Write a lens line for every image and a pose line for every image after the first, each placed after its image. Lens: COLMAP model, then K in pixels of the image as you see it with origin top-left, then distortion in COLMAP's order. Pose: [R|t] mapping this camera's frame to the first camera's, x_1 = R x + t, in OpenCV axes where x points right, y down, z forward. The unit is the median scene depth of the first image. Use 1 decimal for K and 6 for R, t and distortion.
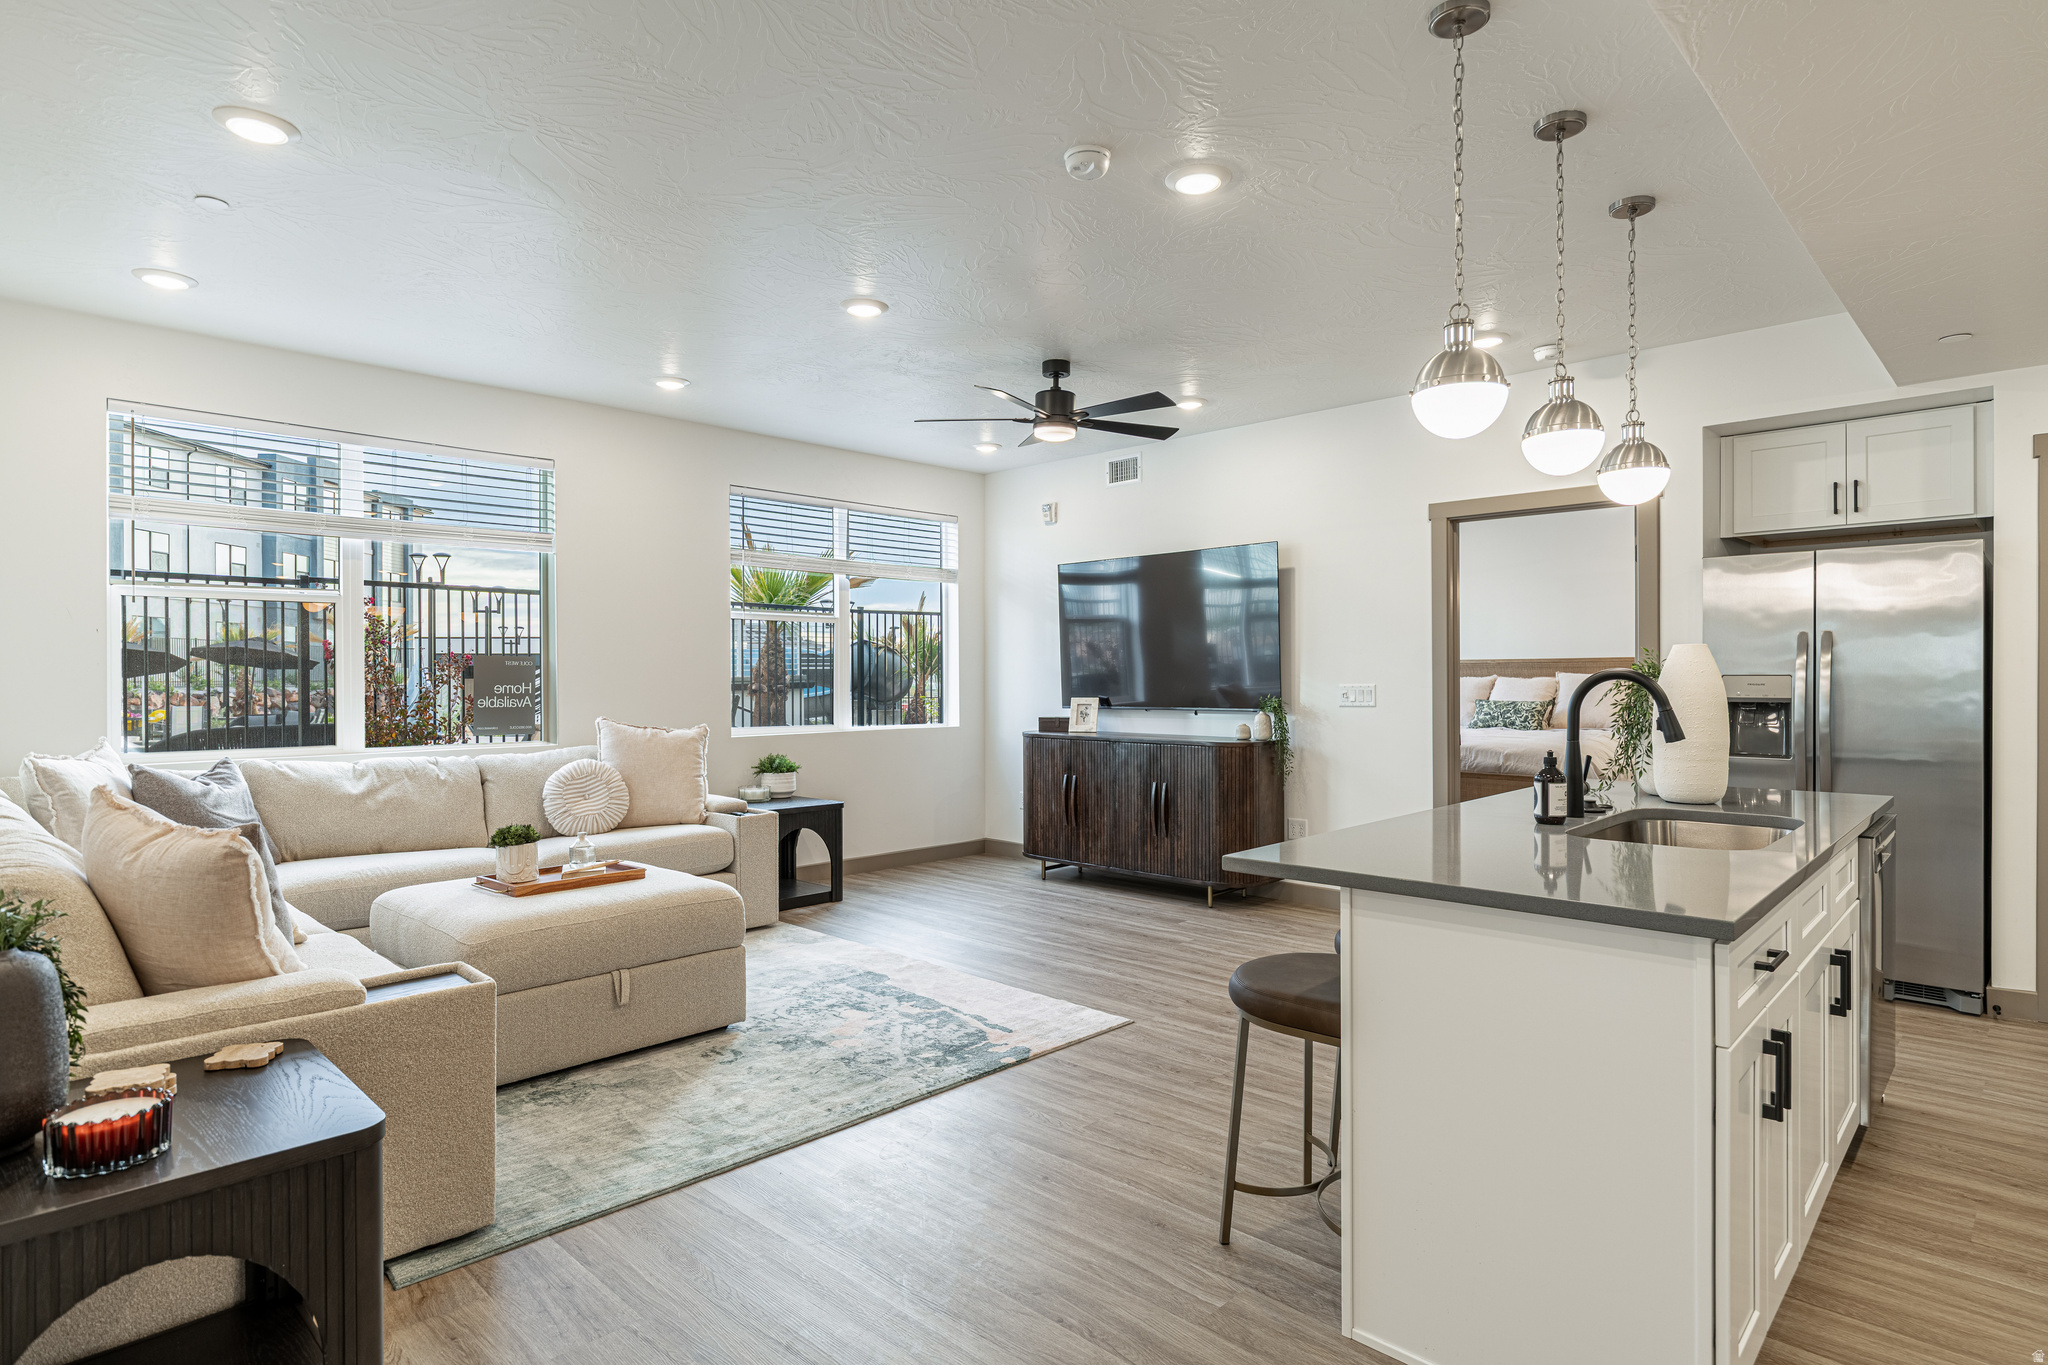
lens RADIAL K [[1079.2, 0, 1032.4], [0, 1079.2, 676.9], [0, 0, 1]] dist [-0.013748, 0.000003]
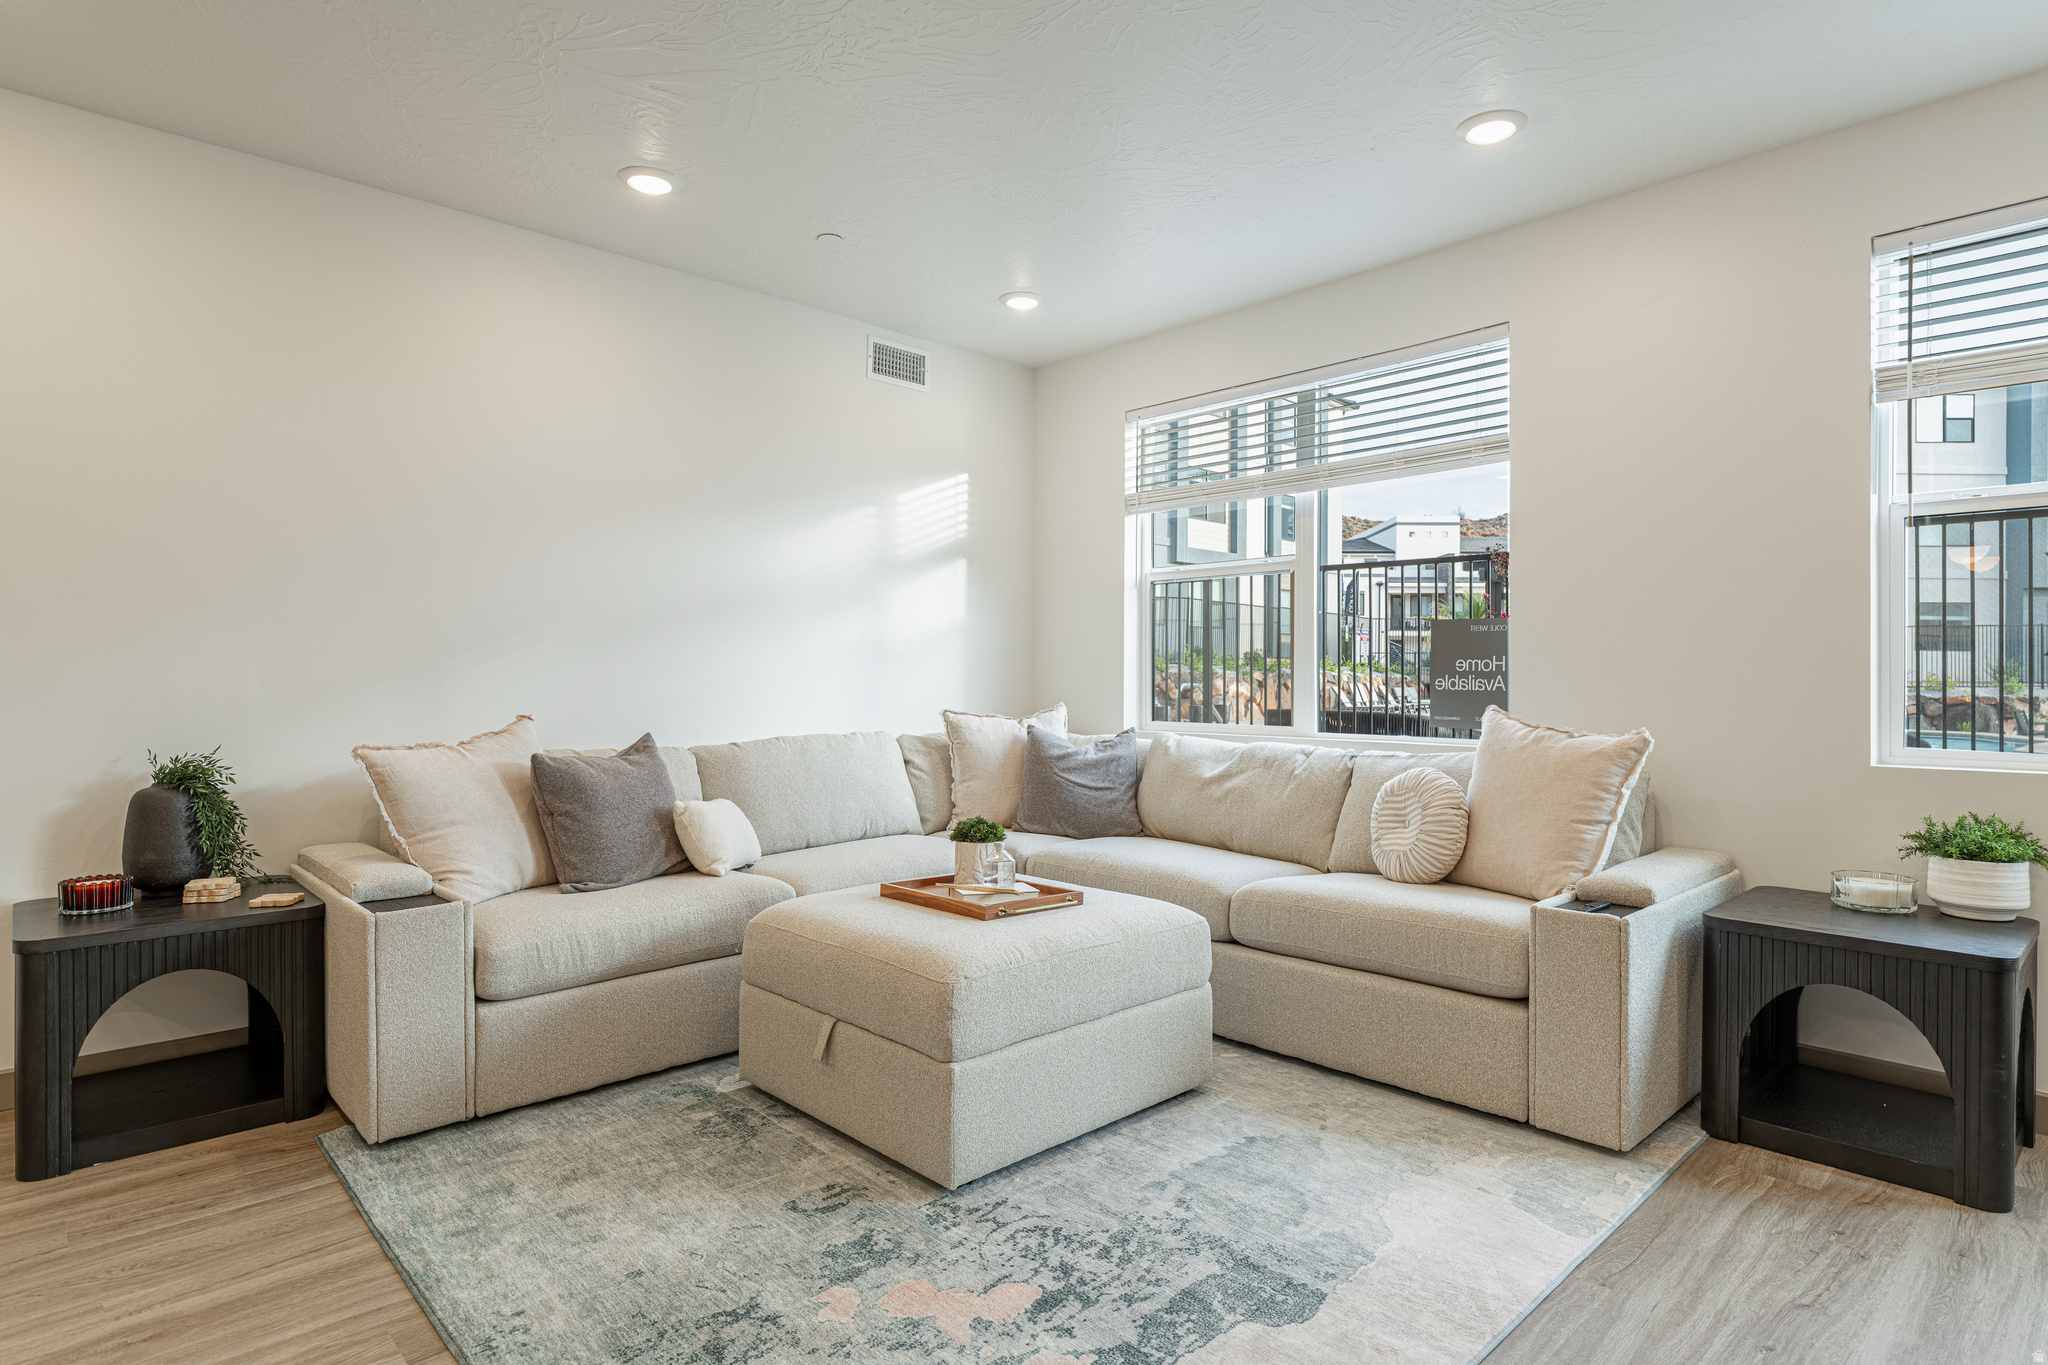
lens RADIAL K [[1079.2, 0, 1039.7], [0, 1079.2, 680.6], [0, 0, 1]] dist [-0.013748, 0.000003]
pose [[-0.022000, 0.000337, -0.999758, 0.304772], [-0.010270, 0.999947, 0.000563, 0.032555], [0.999705, 0.010280, -0.021995, 0.977506]]
